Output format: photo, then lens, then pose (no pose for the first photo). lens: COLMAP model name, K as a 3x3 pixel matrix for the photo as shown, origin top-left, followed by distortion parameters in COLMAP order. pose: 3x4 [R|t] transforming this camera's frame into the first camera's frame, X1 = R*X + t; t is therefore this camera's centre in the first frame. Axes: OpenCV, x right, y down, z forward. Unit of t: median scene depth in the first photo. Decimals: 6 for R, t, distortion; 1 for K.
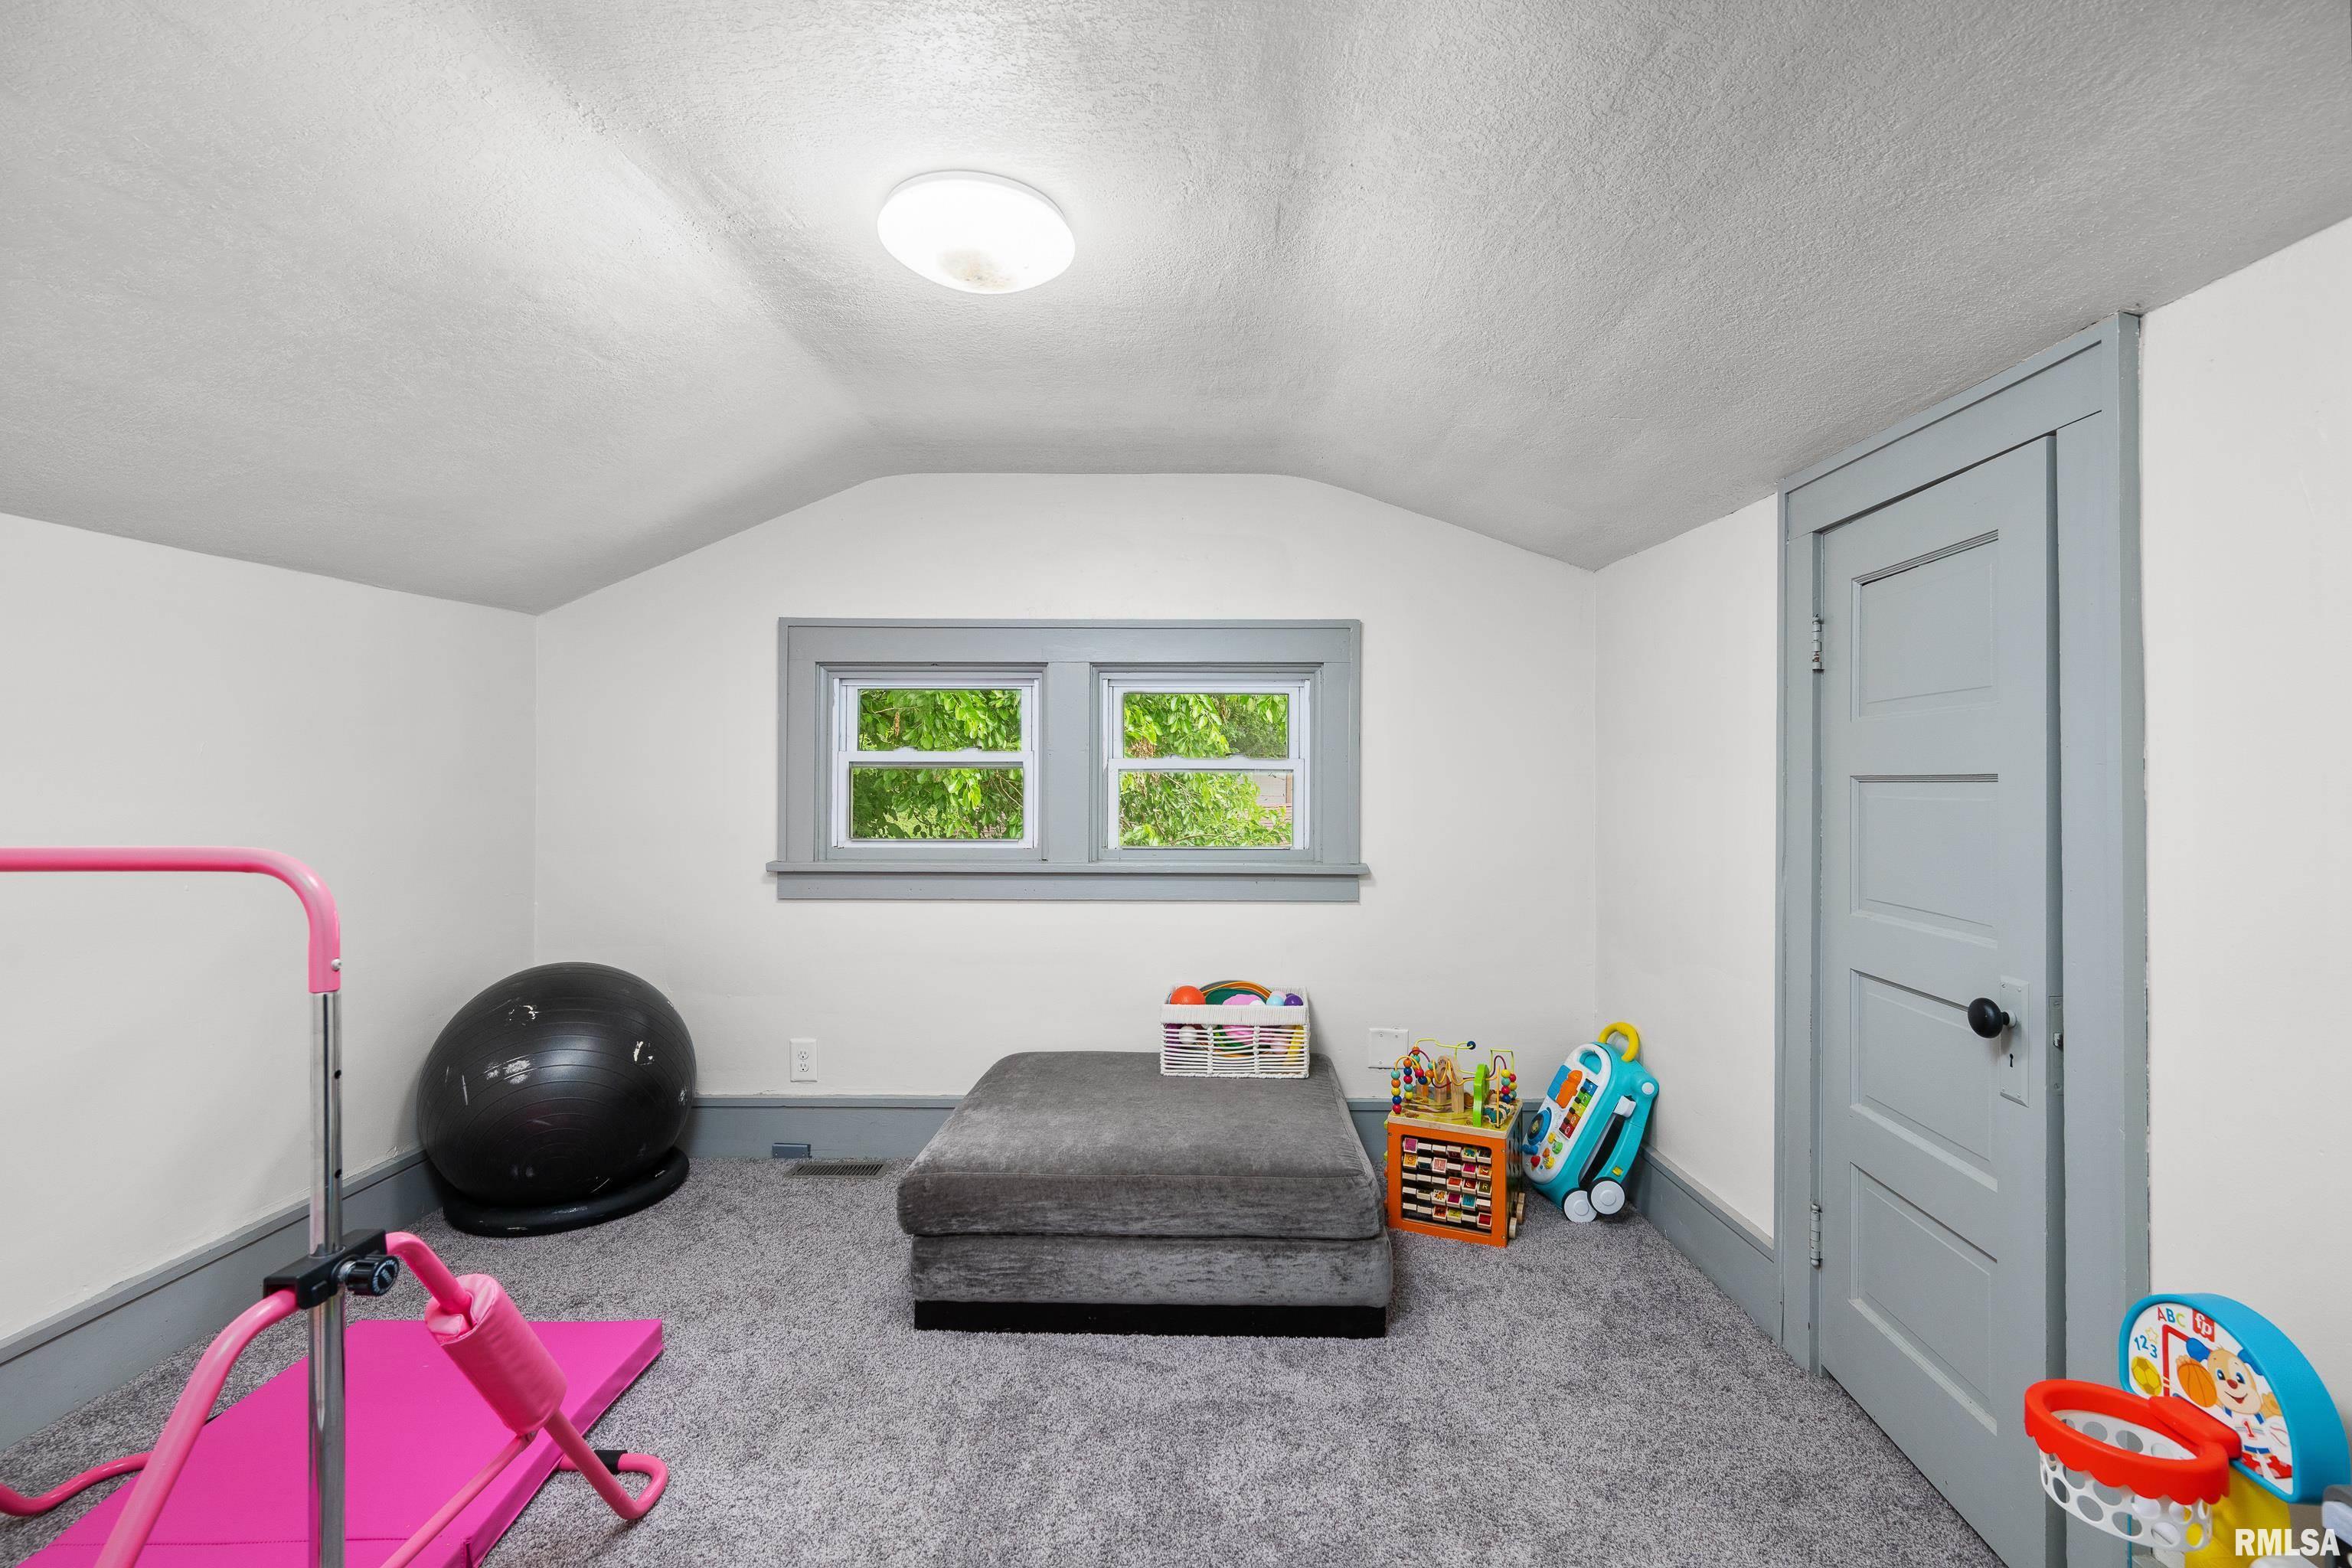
lens RADIAL K [[1024.1, 0, 1176.0], [0, 1024.1, 784.0], [0, 0, 1]] dist [0.000054, -0.000055]
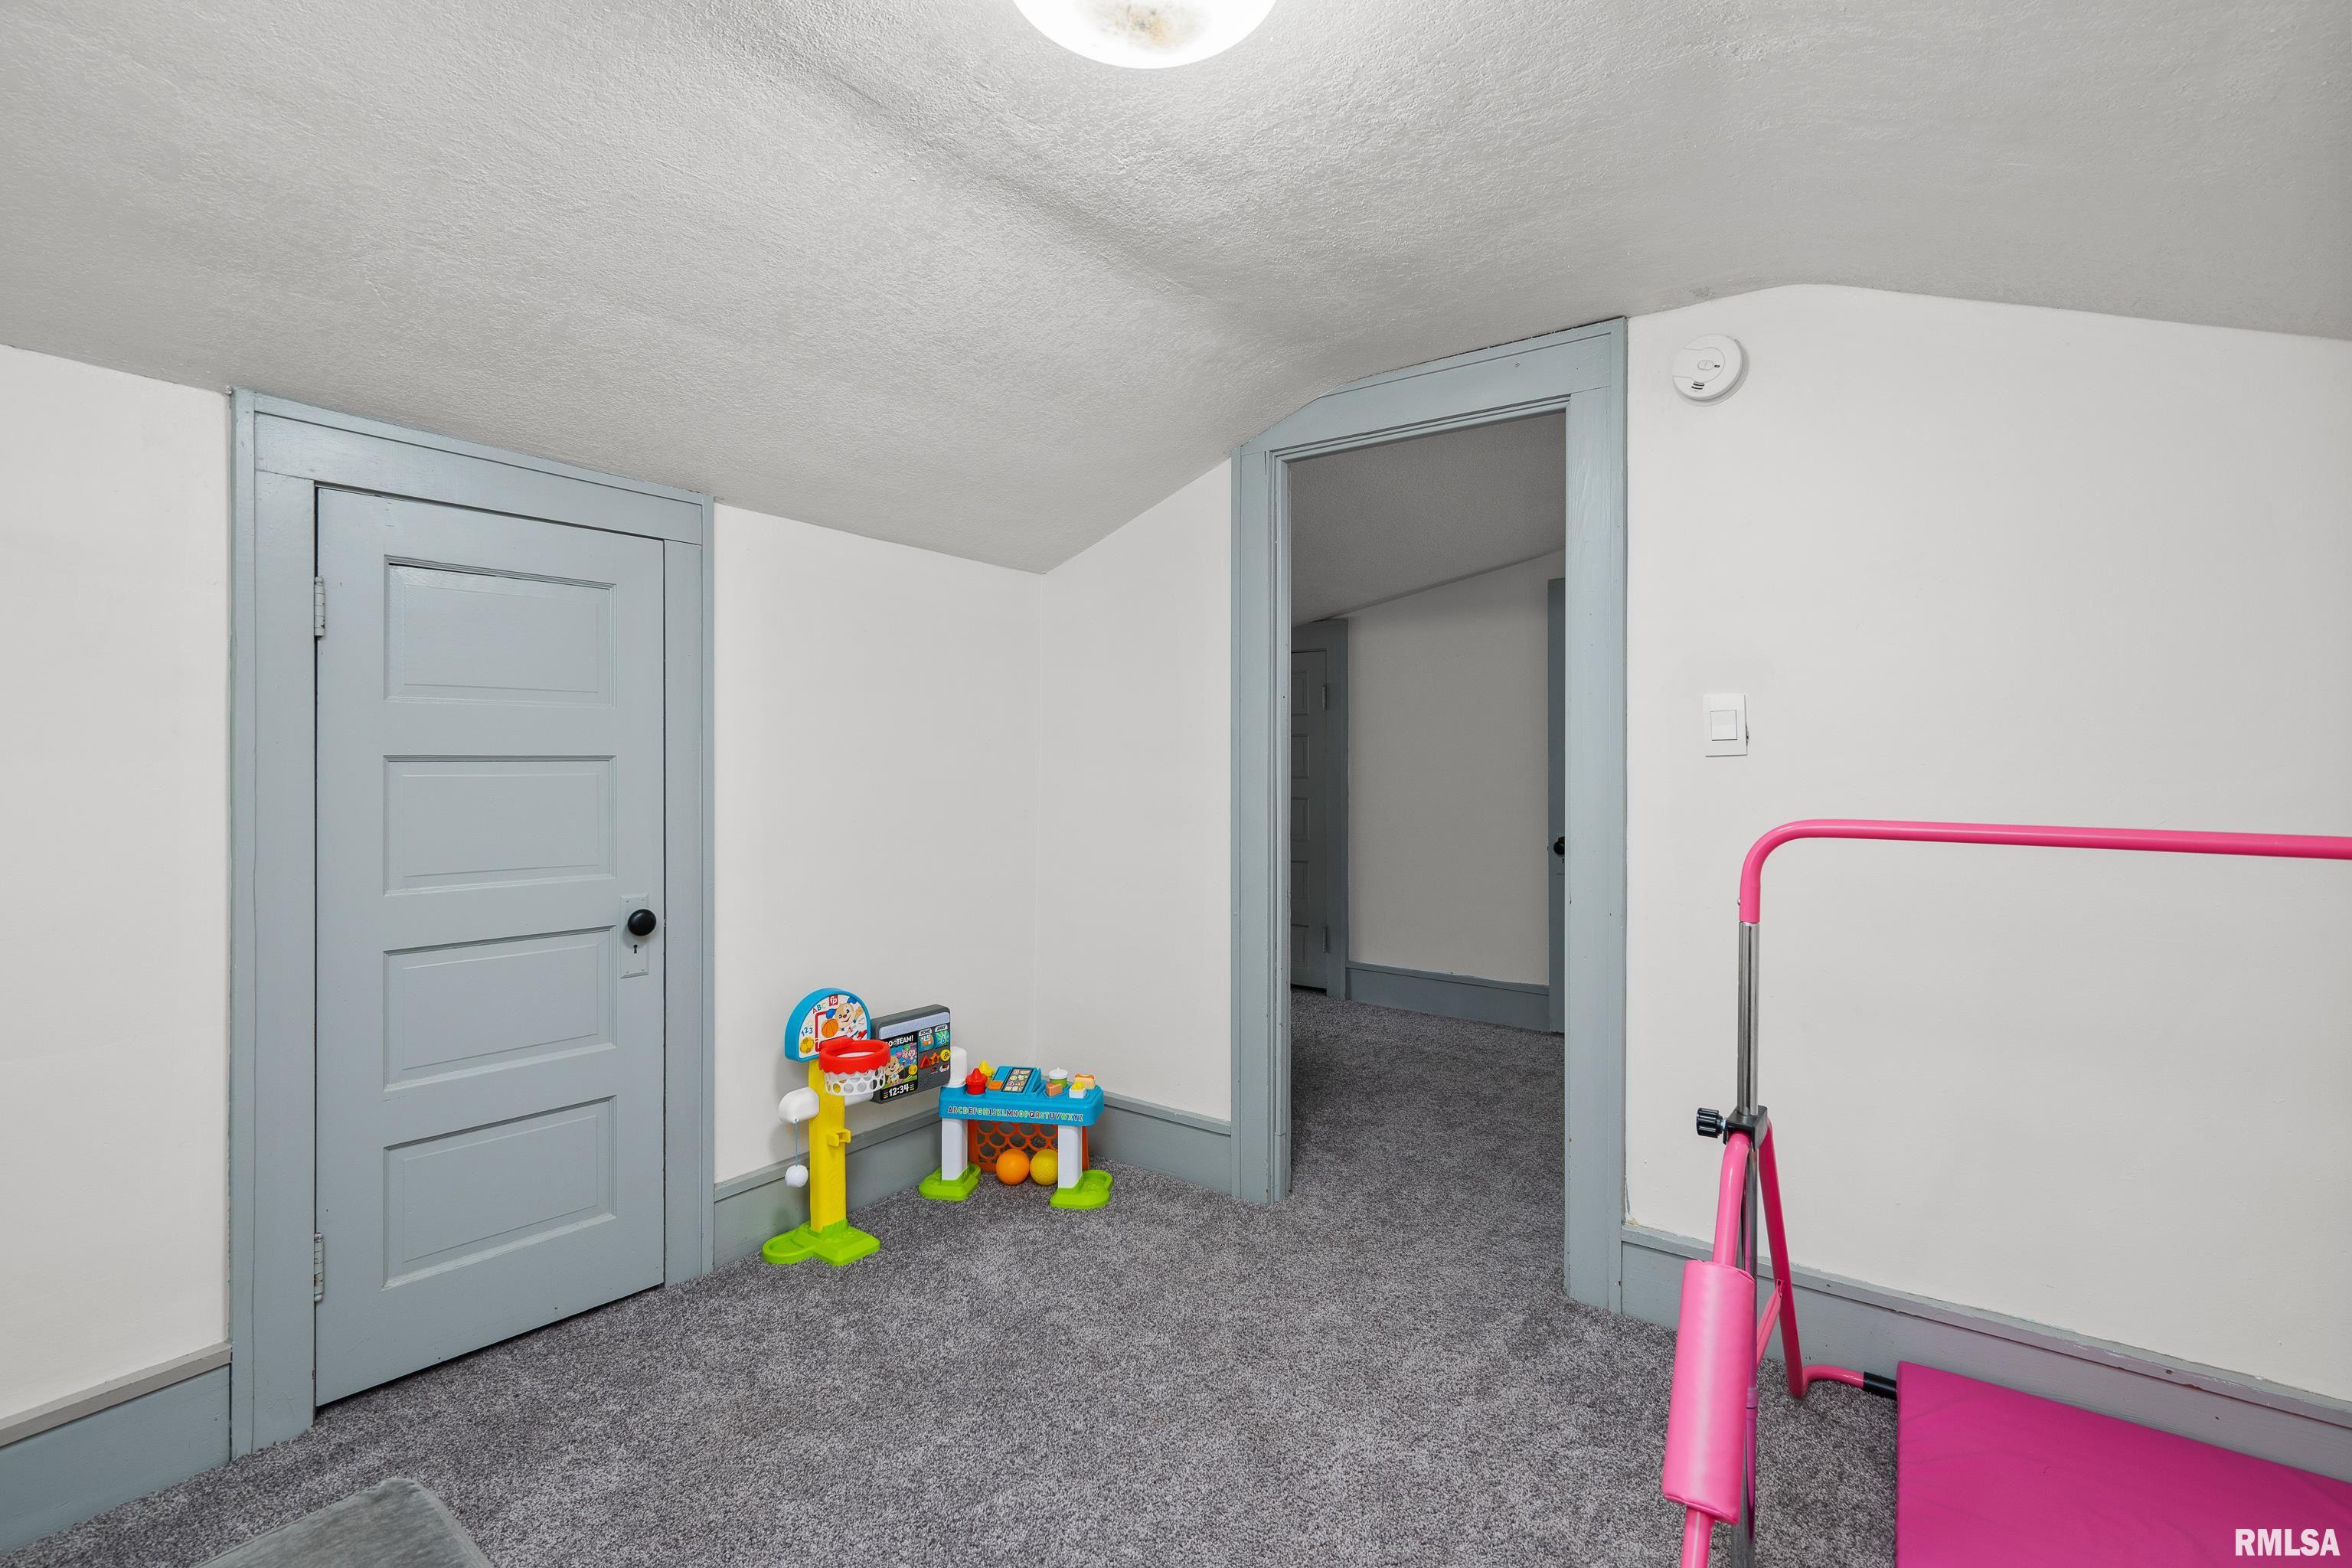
lens RADIAL K [[1024.1, 0, 1176.0], [0, 1024.1, 784.0], [0, 0, 1]] dist [0.000054, -0.000055]
pose [[-0.818400, -0.013266, 0.574496, -0.371913], [-0.002057, 0.999795, 0.020156, -0.000751], [-0.574646, 0.015314, -0.818259, 0.970119]]
